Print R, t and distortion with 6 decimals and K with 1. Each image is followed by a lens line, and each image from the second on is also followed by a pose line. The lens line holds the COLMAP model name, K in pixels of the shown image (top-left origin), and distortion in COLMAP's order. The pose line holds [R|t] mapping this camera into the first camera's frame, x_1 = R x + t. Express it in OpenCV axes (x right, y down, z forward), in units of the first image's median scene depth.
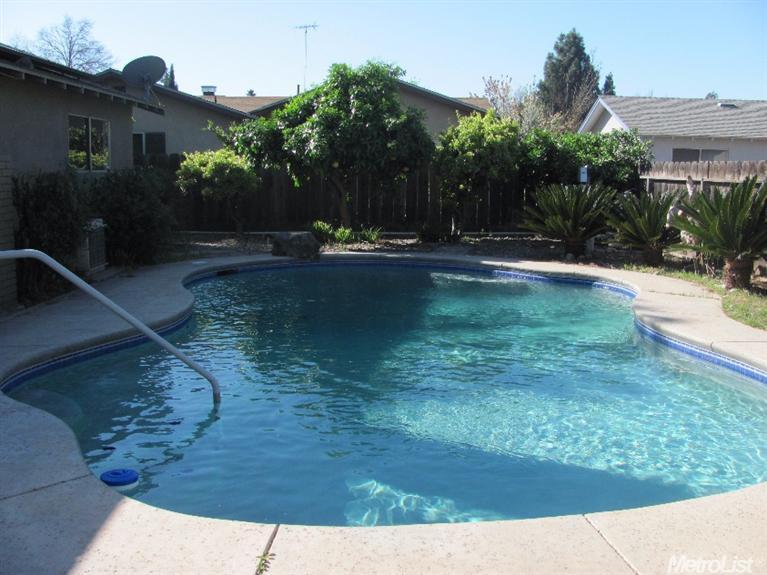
lens RADIAL K [[804.0, 0, 383.5], [0, 804.0, 287.5], [0, 0, 1]] dist [-0.209671, 0.281365]
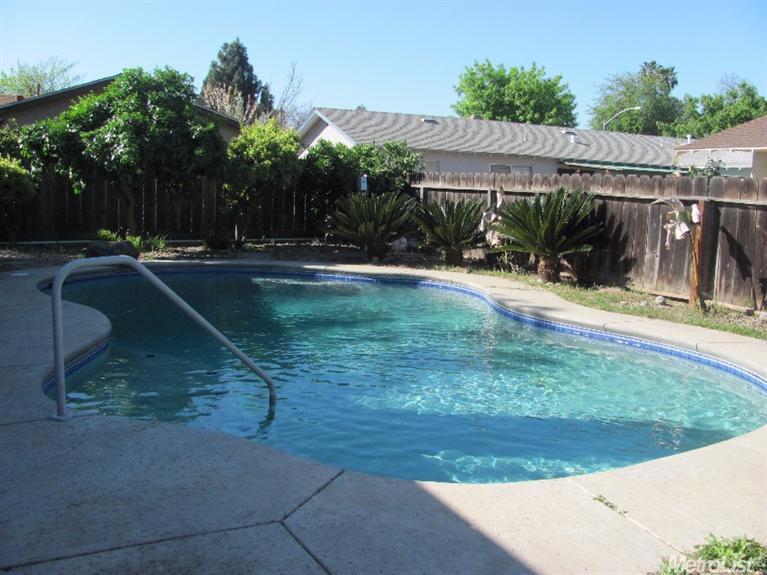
lens RADIAL K [[804.0, 0, 383.5], [0, 804.0, 287.5], [0, 0, 1]] dist [-0.209671, 0.281365]
pose [[0.909689, -0.033352, 0.413948, -0.186662], [0.037296, 0.999303, -0.001447, 0.001073], [-0.413612, 0.016755, 0.910299, 0.002495]]
